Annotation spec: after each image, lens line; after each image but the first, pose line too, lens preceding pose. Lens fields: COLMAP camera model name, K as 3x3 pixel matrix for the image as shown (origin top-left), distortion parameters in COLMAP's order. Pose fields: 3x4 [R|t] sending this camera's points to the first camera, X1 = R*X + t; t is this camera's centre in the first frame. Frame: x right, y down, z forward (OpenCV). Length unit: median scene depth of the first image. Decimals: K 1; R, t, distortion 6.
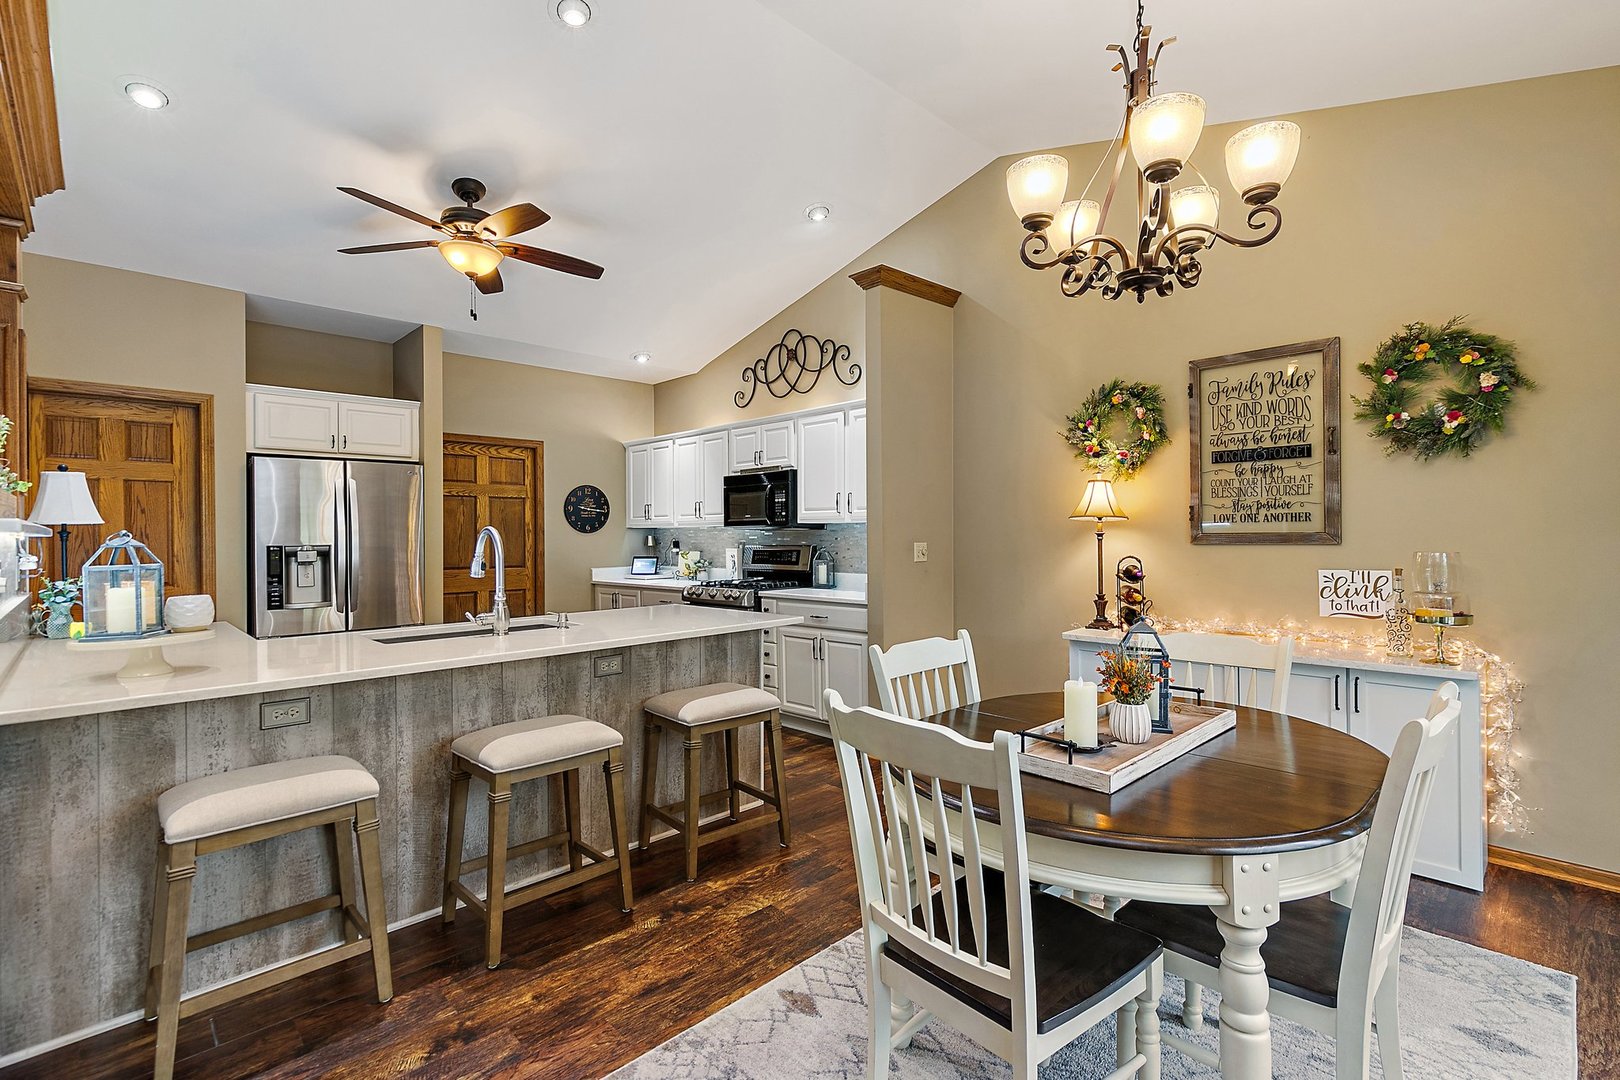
lens RADIAL K [[737.2, 0, 822.8], [0, 737.2, 538.1], [0, 0, 1]] dist [0.003378, -0.000508]
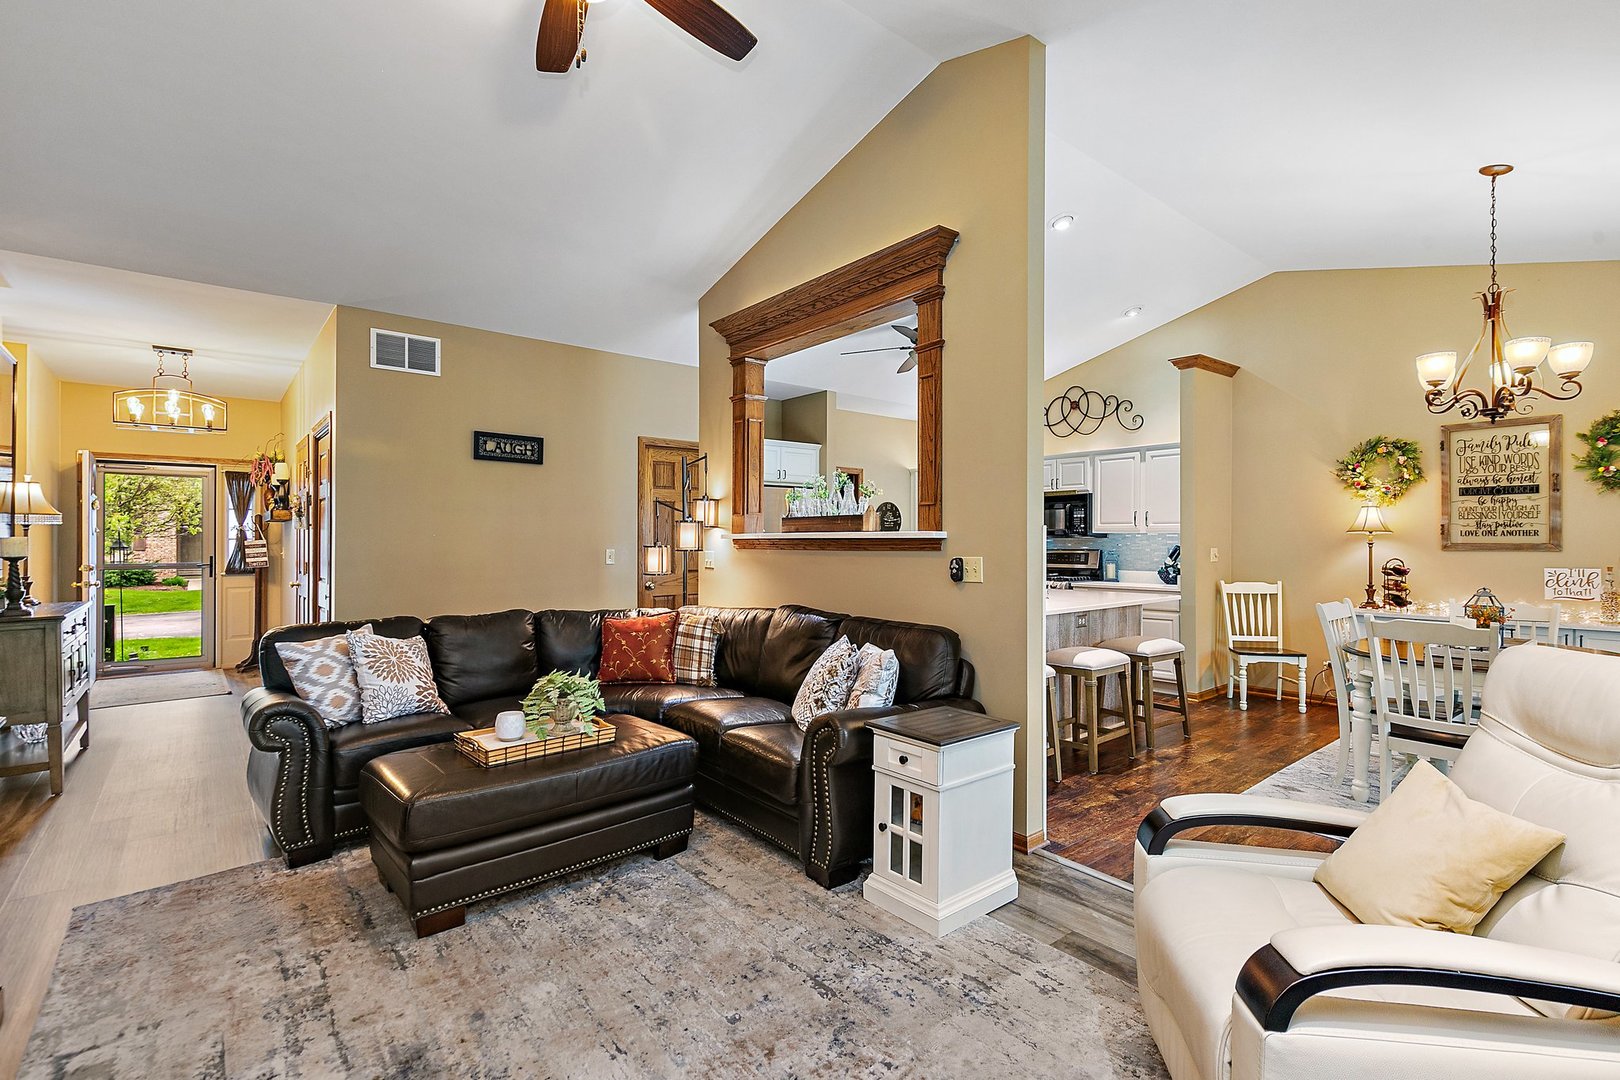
lens RADIAL K [[737.2, 0, 822.8], [0, 737.2, 538.1], [0, 0, 1]] dist [0.003378, -0.000508]
pose [[0.996472, 0.008341, -0.083506, -0.576254], [-0.009020, 0.999929, -0.007750, 0.005573], [0.083435, 0.008476, 0.996477, -0.536632]]
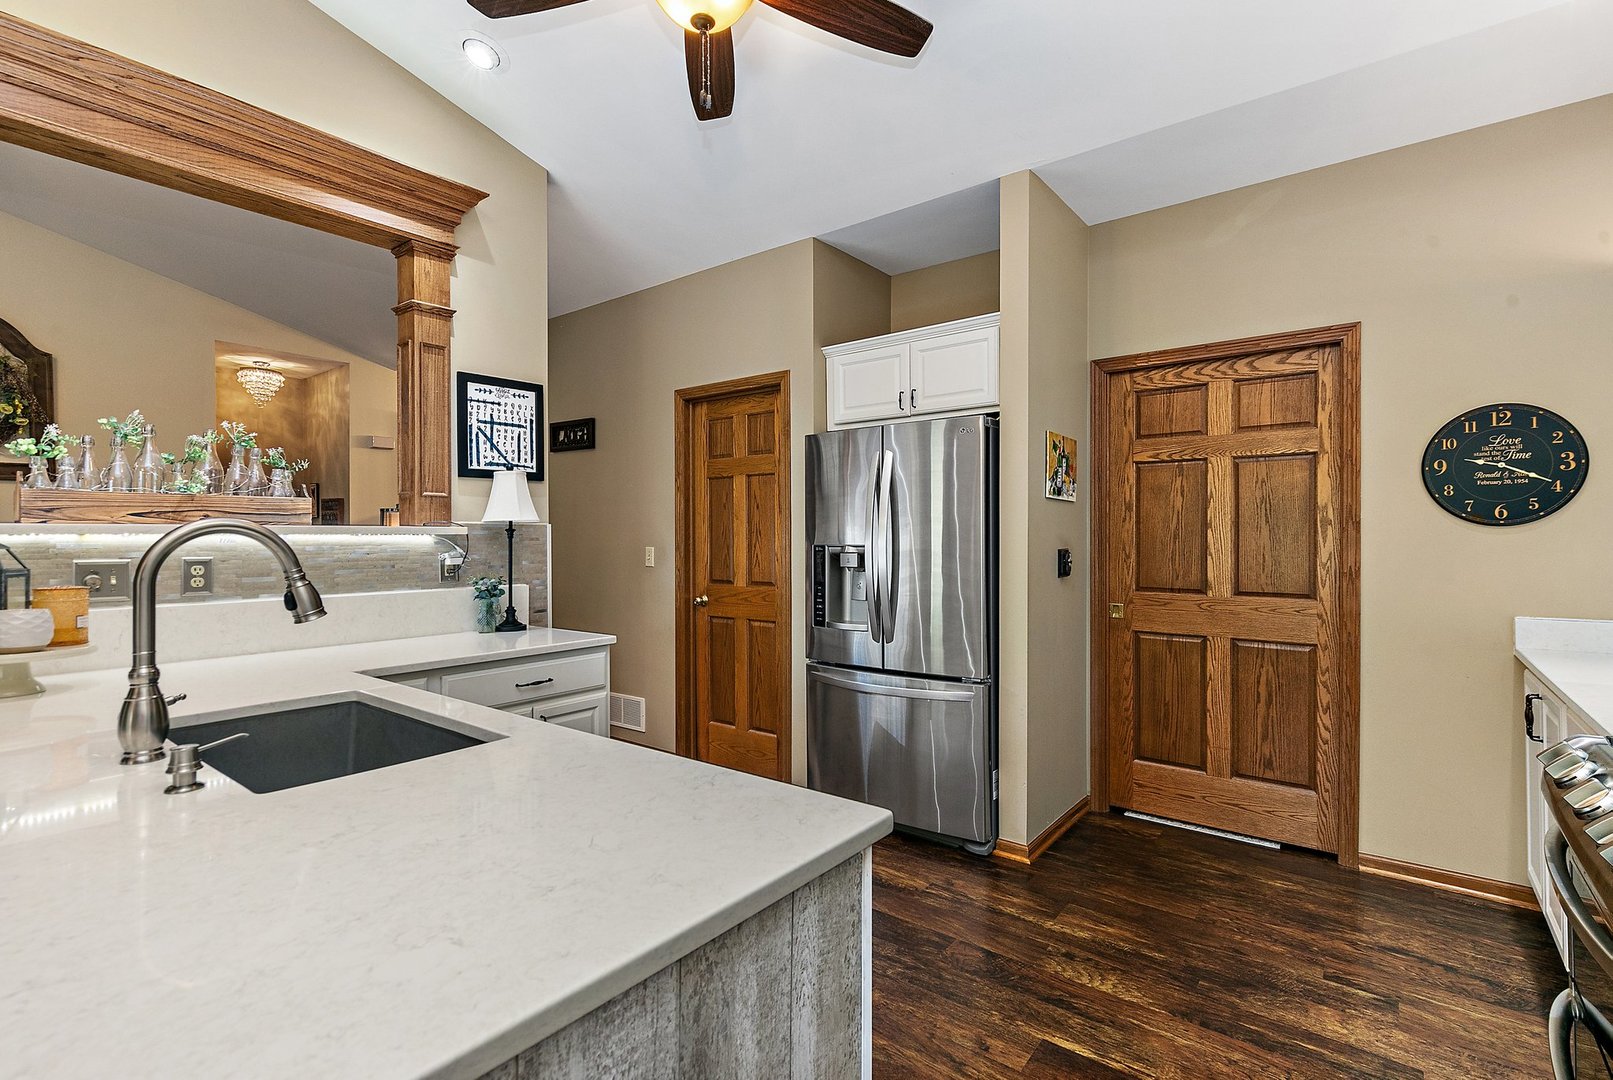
lens RADIAL K [[734.0, 0, 819.3], [0, 734.0, 538.1], [0, 0, 1]] dist [0.003378, -0.000508]
pose [[0.133491, 0.010967, -0.990989, 0.036782], [-0.002715, 0.999939, 0.010700, -0.006162], [0.991046, 0.001262, 0.133512, 1.043407]]
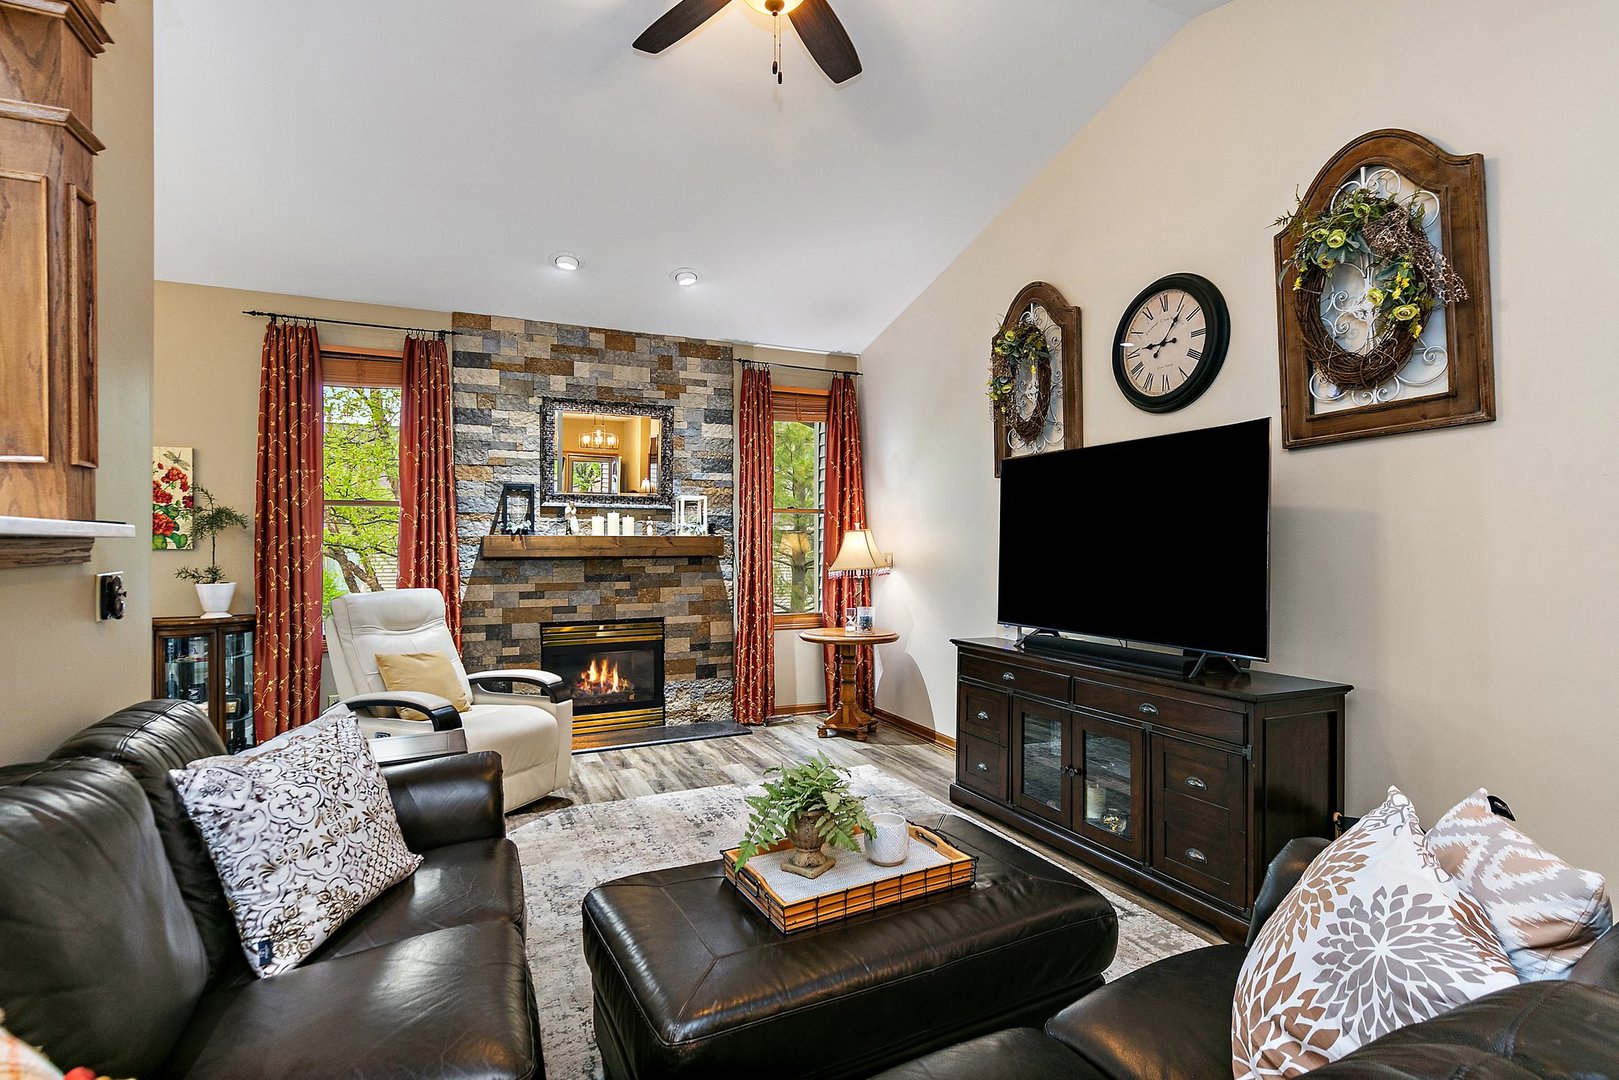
lens RADIAL K [[782.9, 0, 809.5], [0, 782.9, 540.0], [0, 0, 1]] dist [0.002283, -0.000050]
pose [[-0.941932, 0.011059, 0.335622, -1.088148], [0.010504, 0.999939, -0.003469, 0.005790], [-0.335640, 0.000258, -0.941990, 0.696952]]
